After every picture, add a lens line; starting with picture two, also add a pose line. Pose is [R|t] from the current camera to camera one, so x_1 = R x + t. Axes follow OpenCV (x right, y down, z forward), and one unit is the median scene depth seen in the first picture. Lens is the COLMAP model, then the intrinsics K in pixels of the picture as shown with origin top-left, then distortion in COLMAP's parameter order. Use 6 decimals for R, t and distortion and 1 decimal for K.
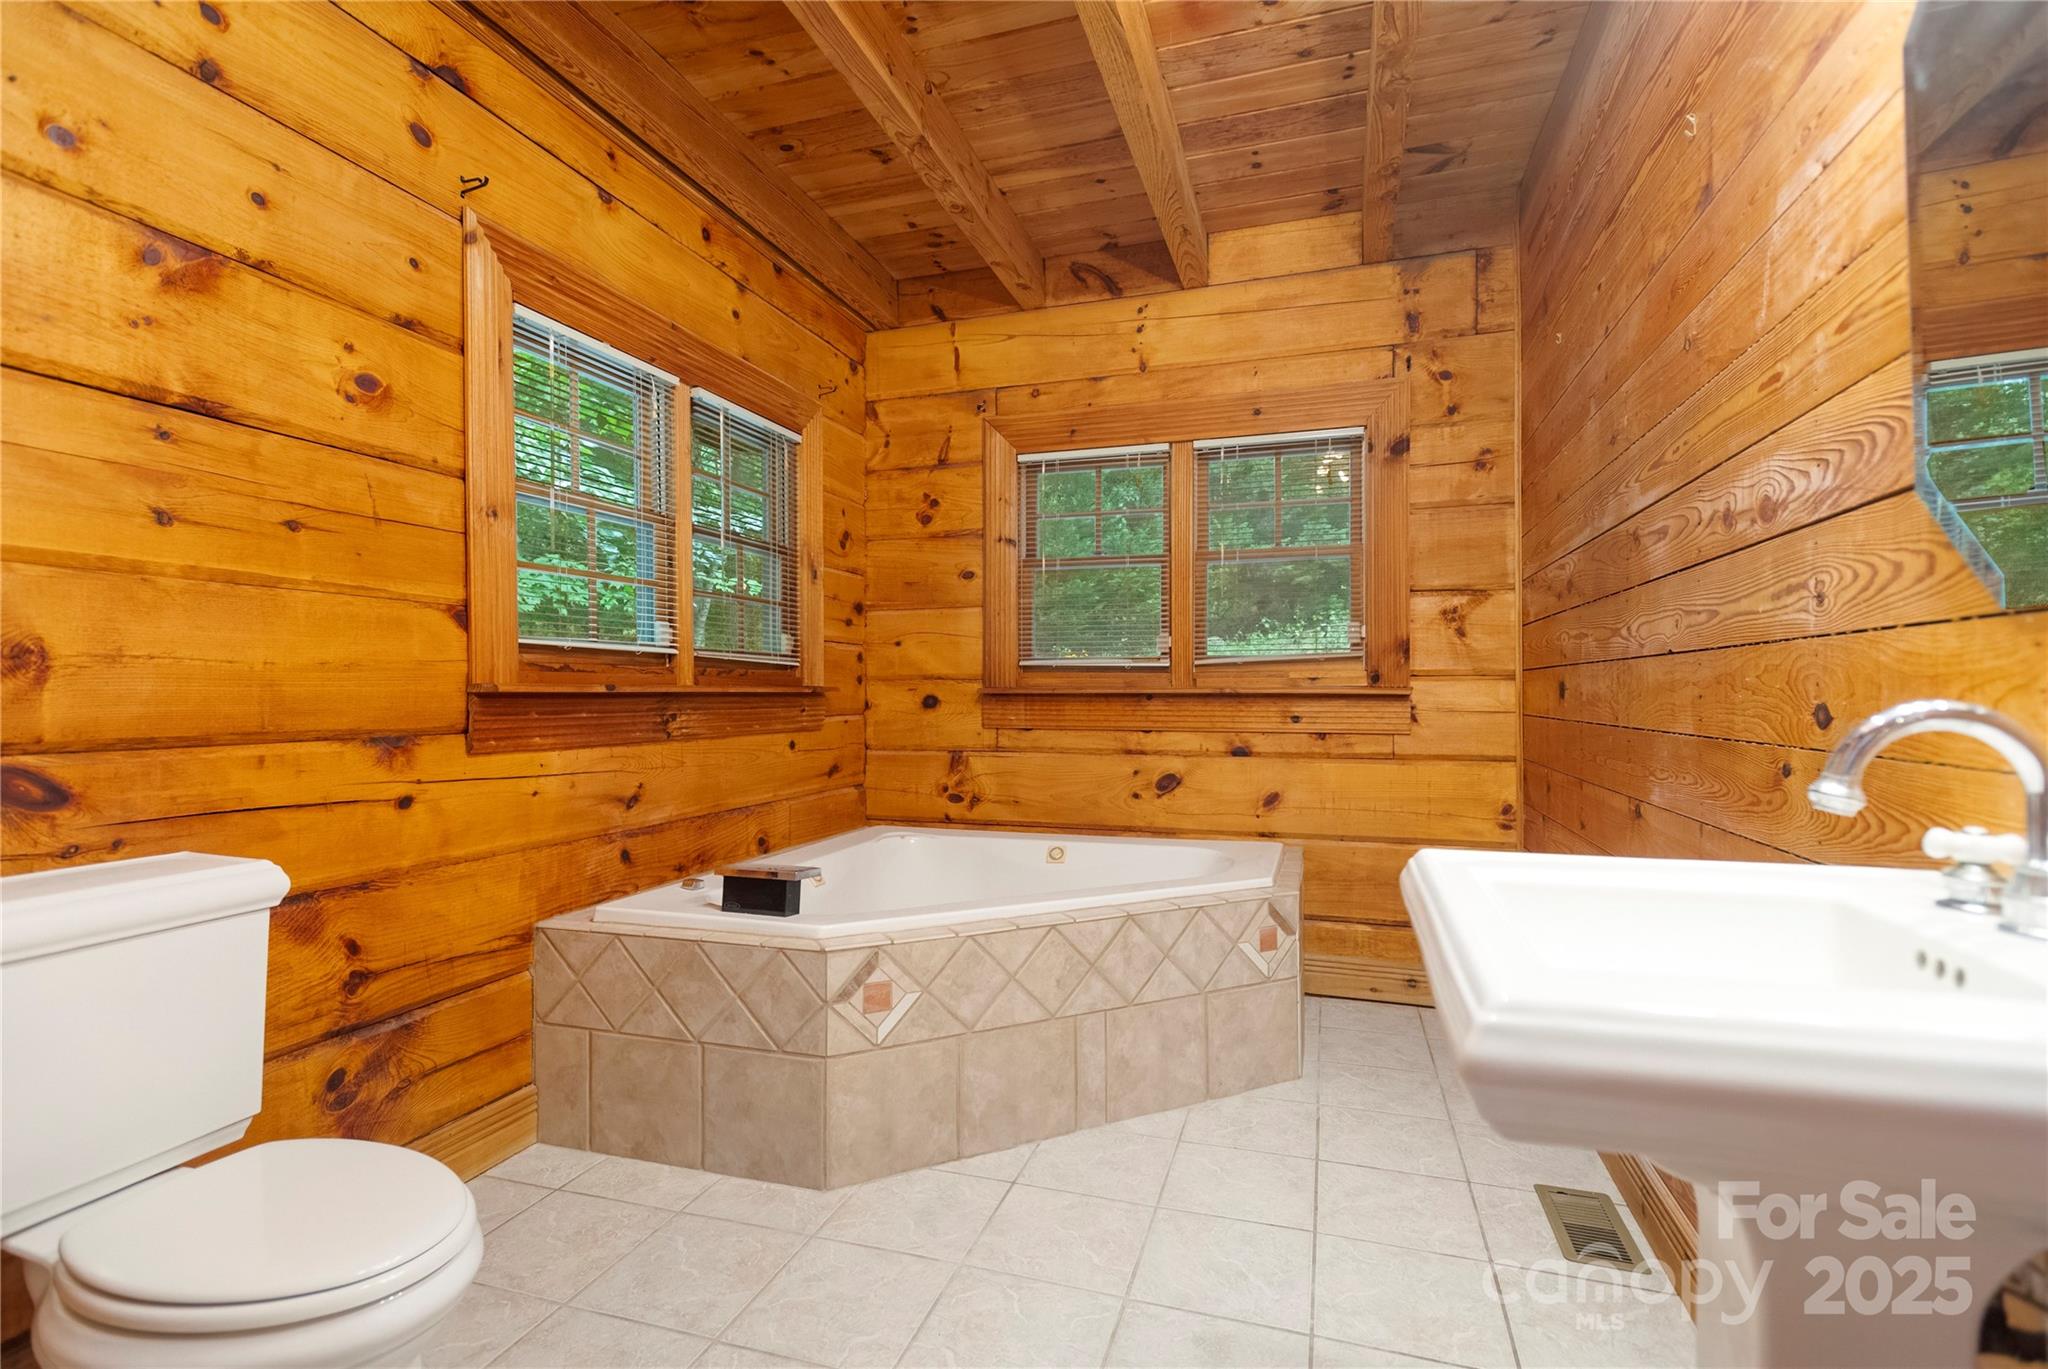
lens RADIAL K [[989.6, 0, 1020.9], [0, 989.6, 685.9], [0, 0, 1]] dist [0.000926, 0.000158]
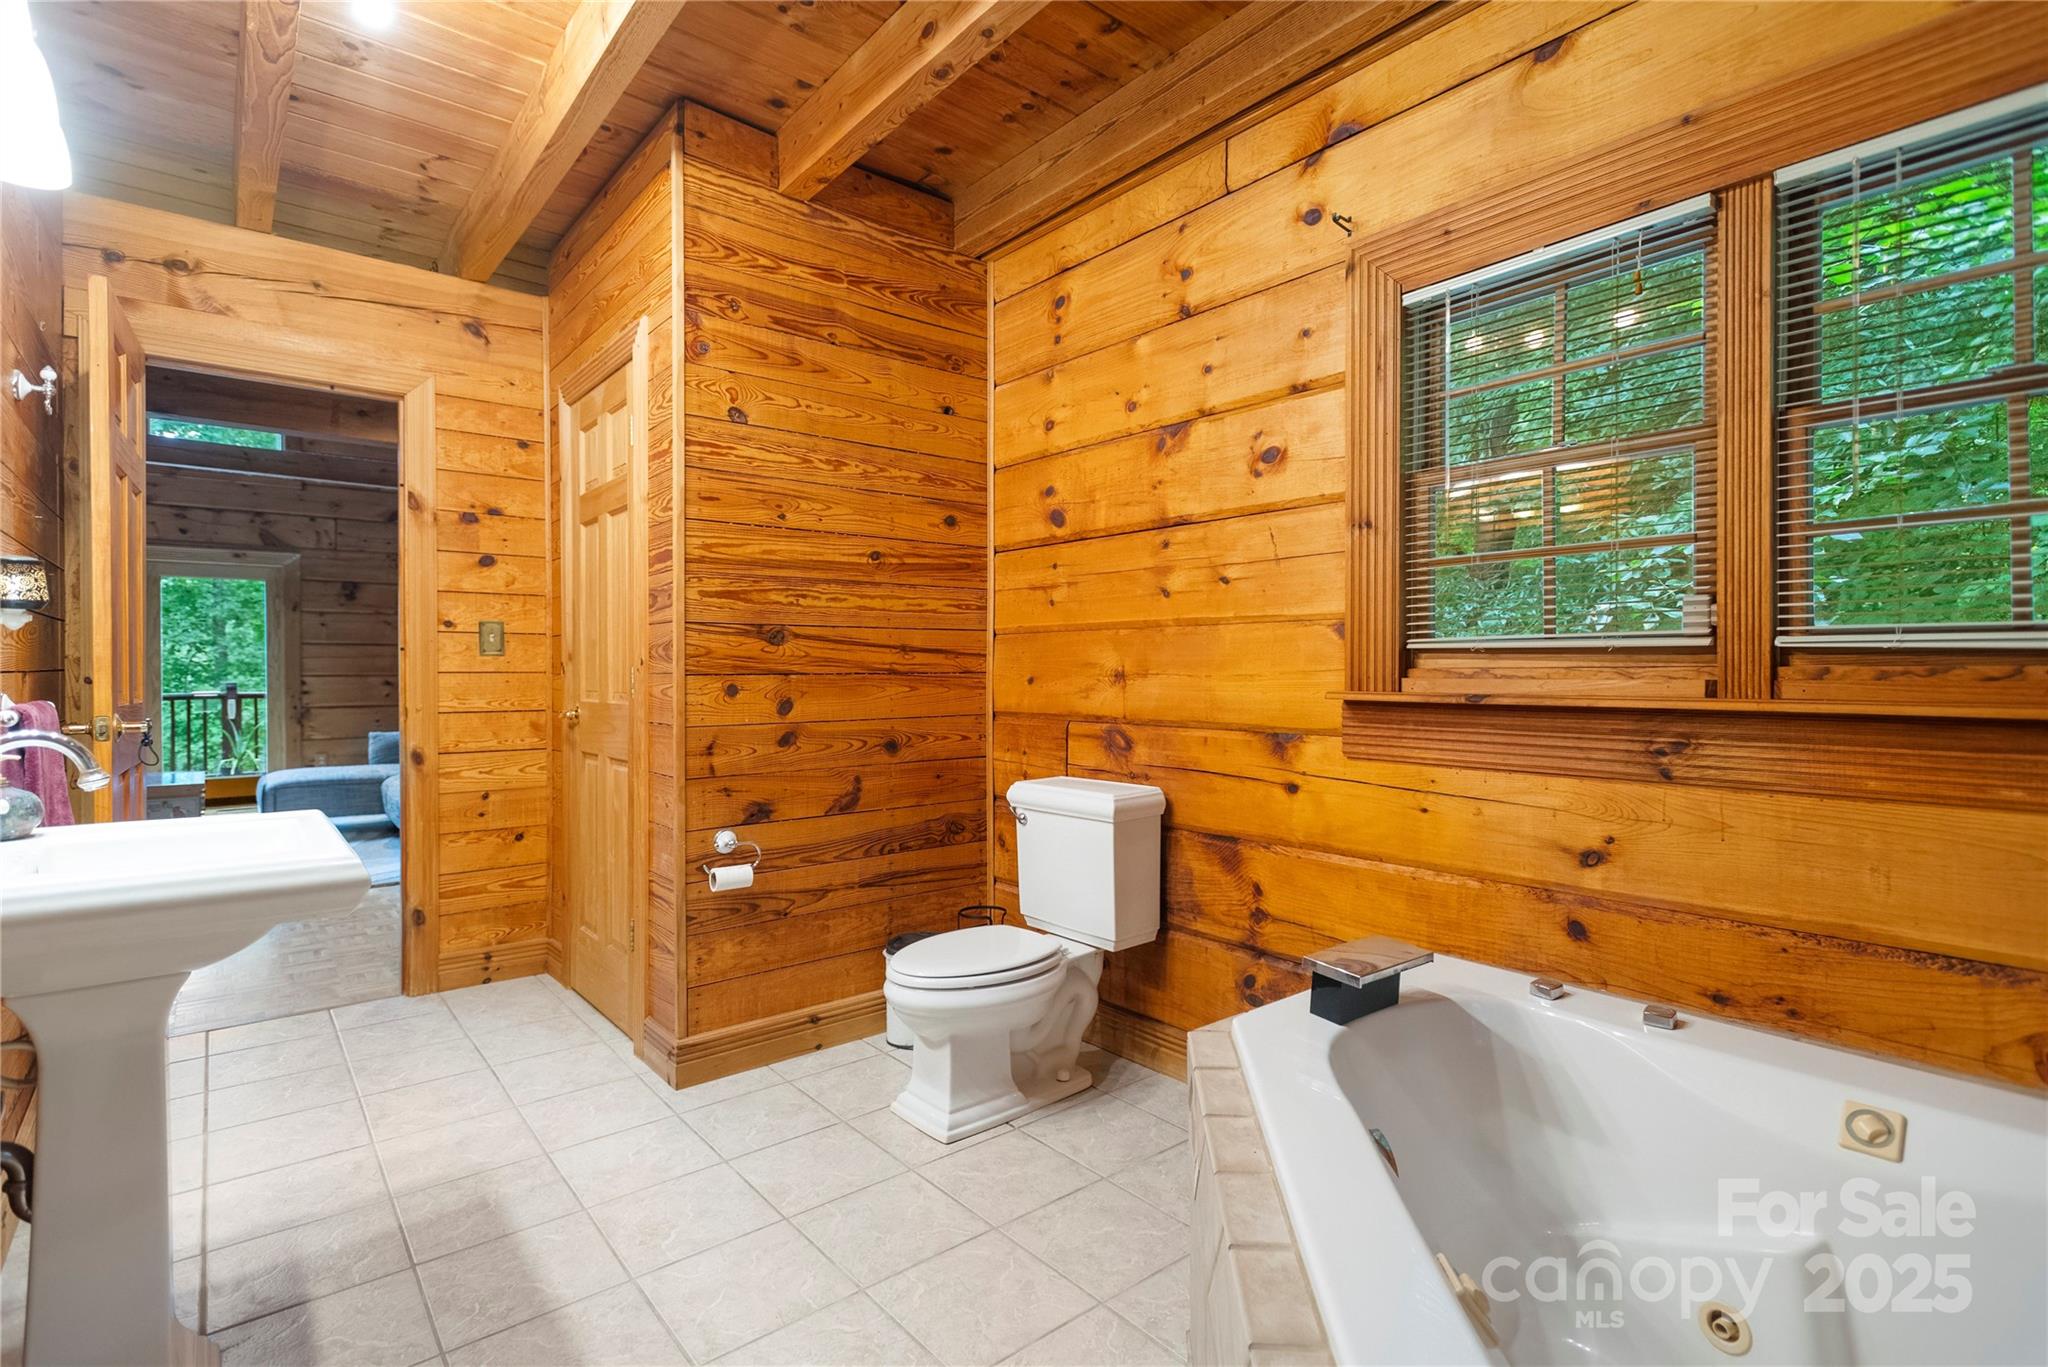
lens RADIAL K [[989.6, 0, 1028.0], [0, 989.6, 680.2], [0, 0, 1]] dist [0.000926, 0.000158]
pose [[-0.544420, 0.007622, -0.838778, 0.578761], [0.004069, 0.999971, 0.006446, -0.024436], [0.838803, 0.000097, -0.544435, 1.413677]]
